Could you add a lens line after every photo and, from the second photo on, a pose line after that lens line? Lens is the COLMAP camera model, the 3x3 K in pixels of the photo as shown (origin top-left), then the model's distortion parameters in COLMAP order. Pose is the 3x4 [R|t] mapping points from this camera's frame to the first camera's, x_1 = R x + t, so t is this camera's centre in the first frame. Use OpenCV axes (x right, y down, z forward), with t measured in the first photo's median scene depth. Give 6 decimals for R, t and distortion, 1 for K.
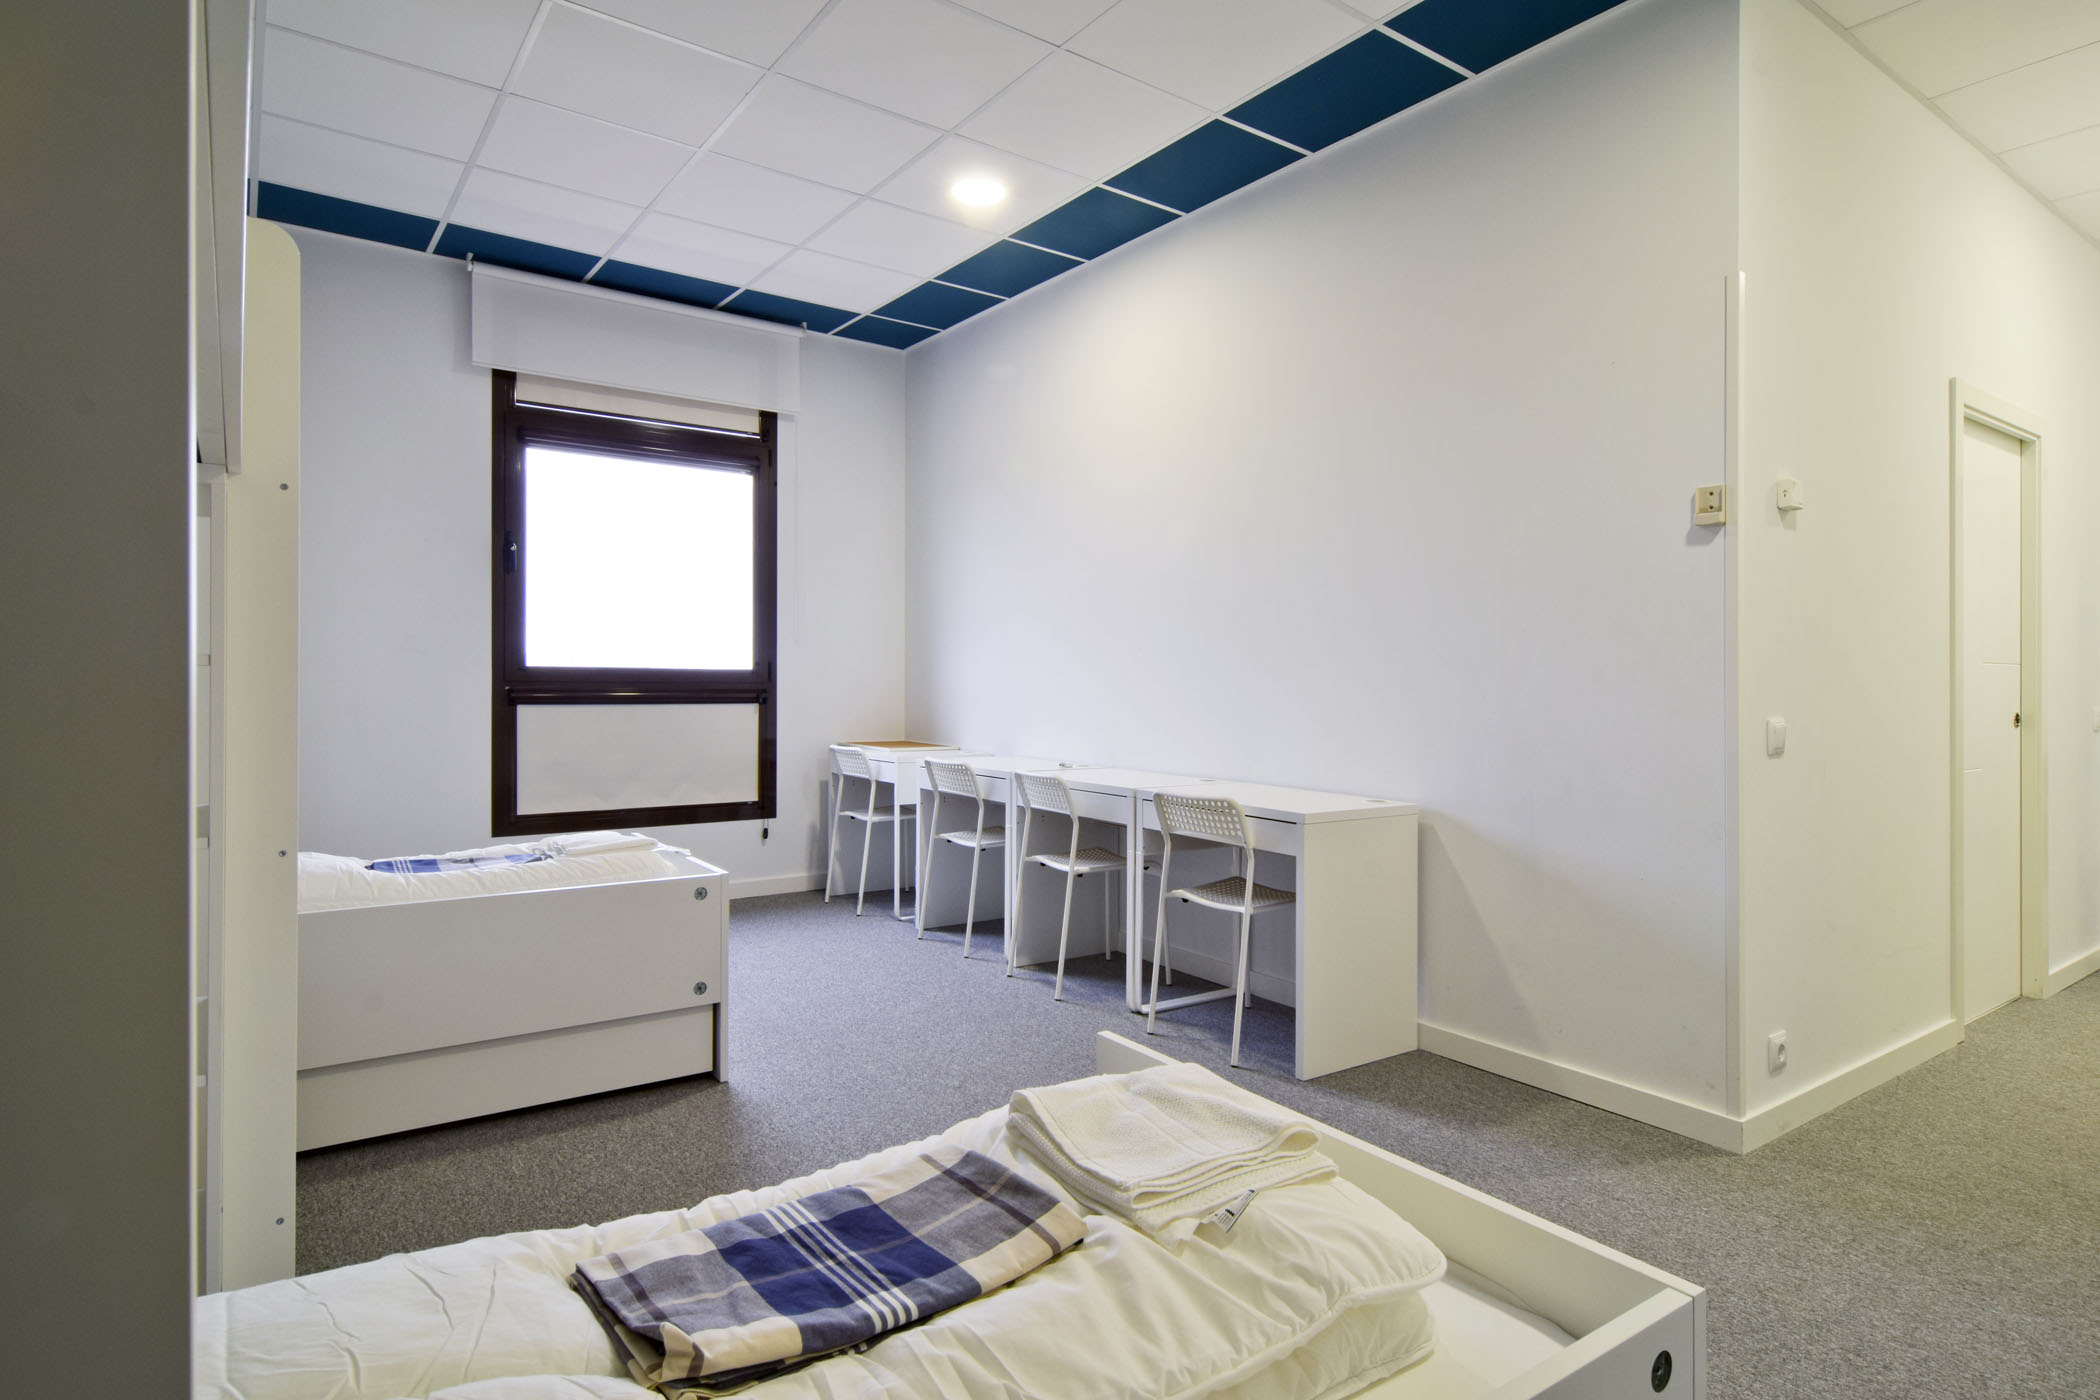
lens RADIAL K [[1119.6, 0, 1045.8], [0, 1119.6, 667.5], [0, 0, 1]] dist [0.000659, 0.000142]
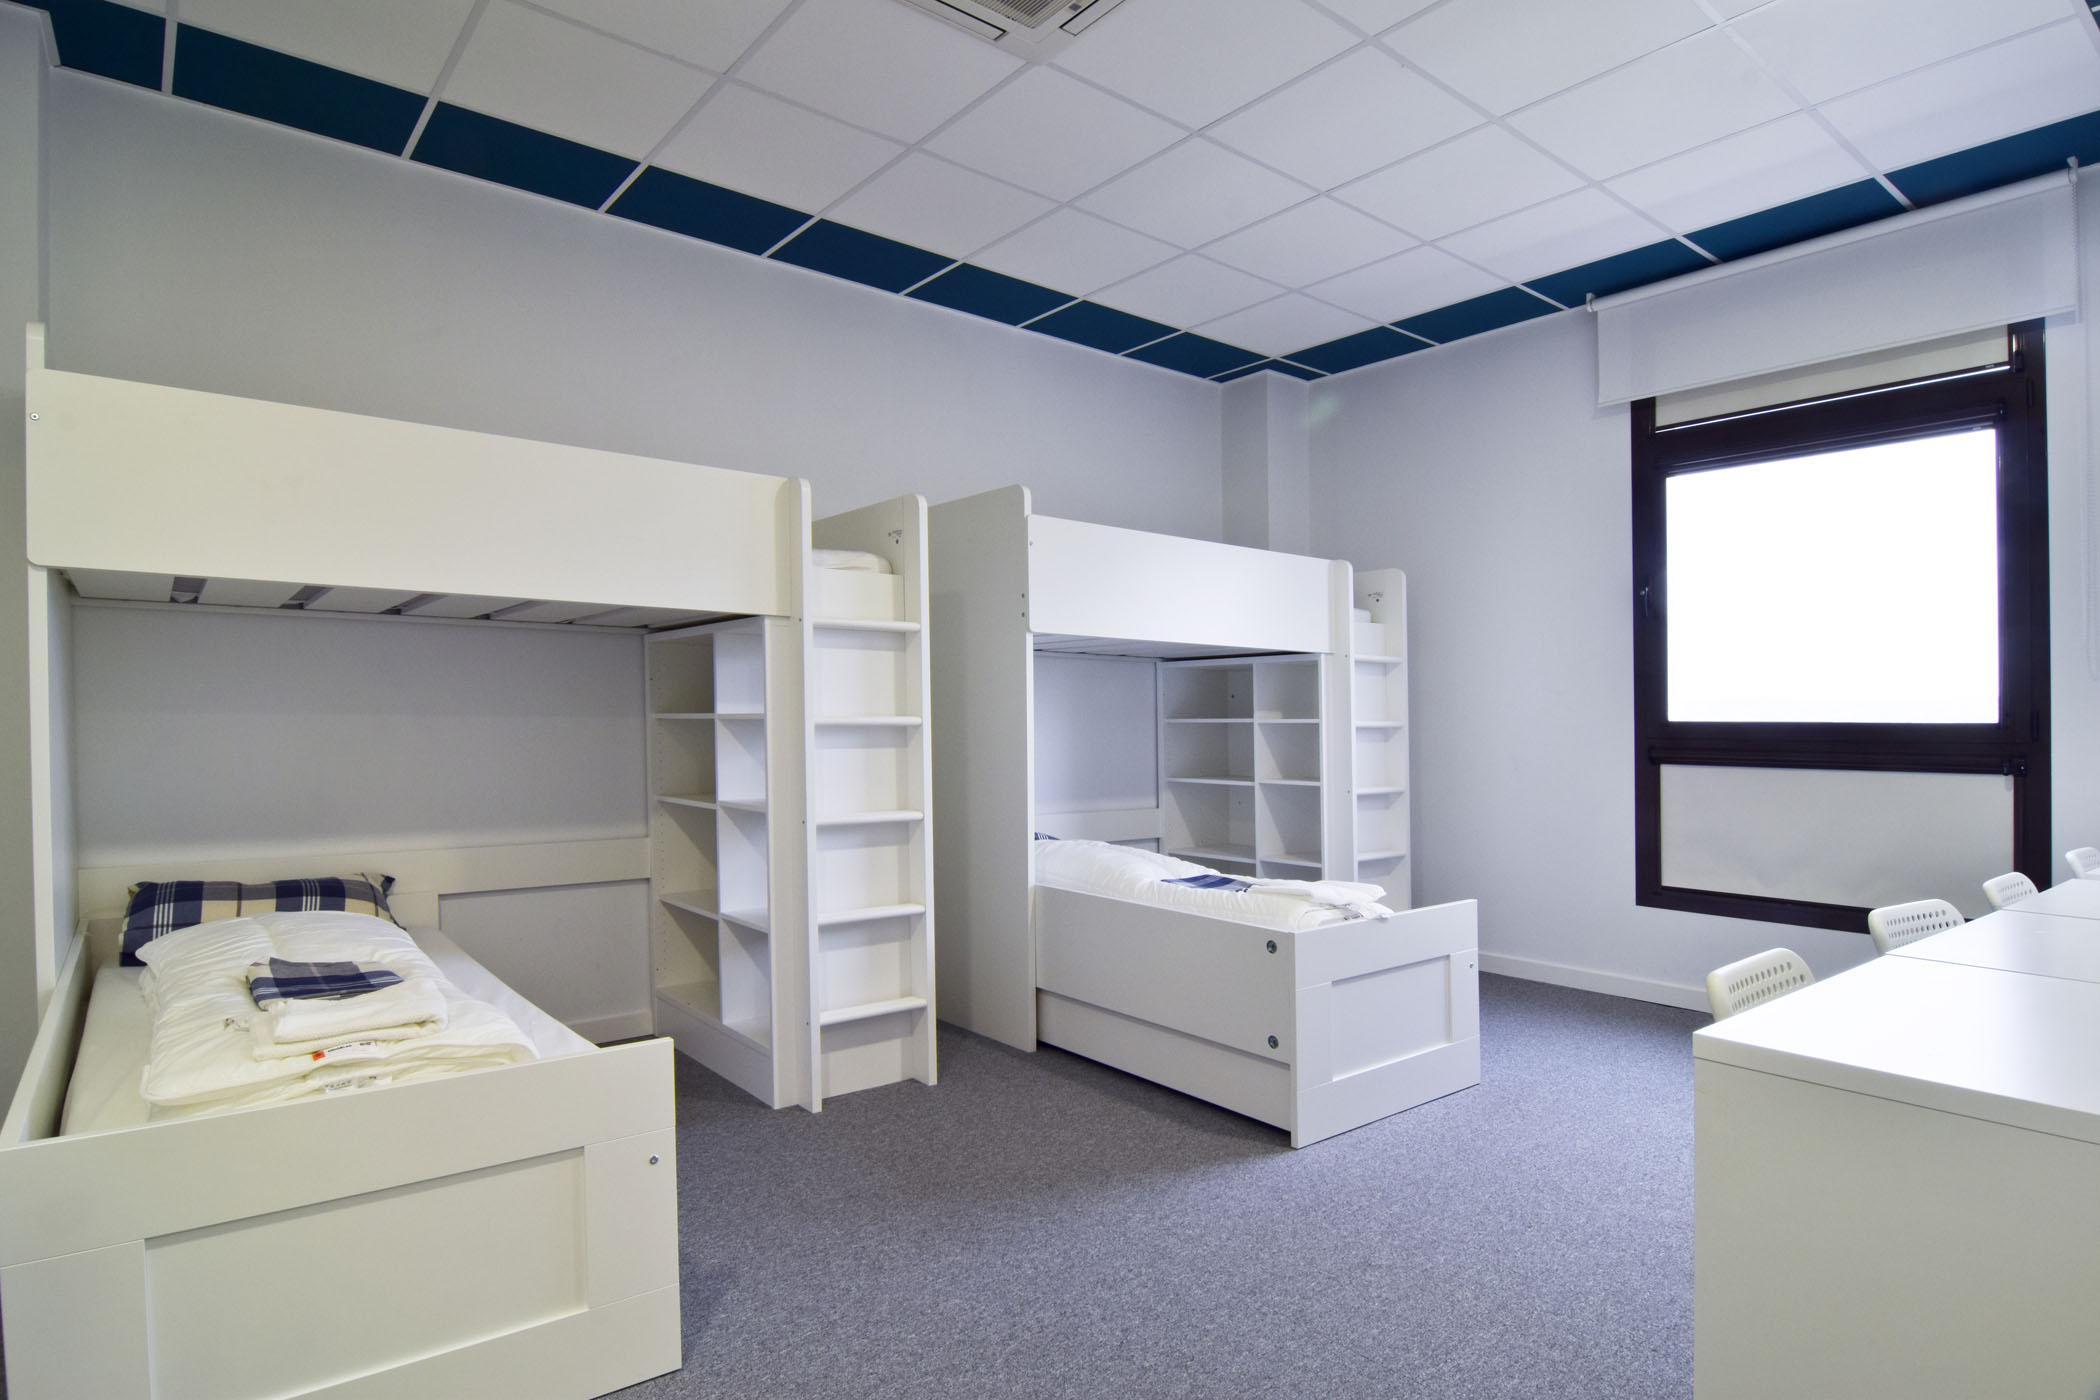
lens RADIAL K [[1151.1, 0, 1047.5], [0, 1151.1, 735.6], [0, 0, 1]] dist [0.000058, -0.000301]
pose [[0.058223, 0.003663, -0.998297, 0.428997], [0.004510, 0.999982, 0.003933, 0.004970], [0.998293, -0.004731, 0.058205, 0.450990]]
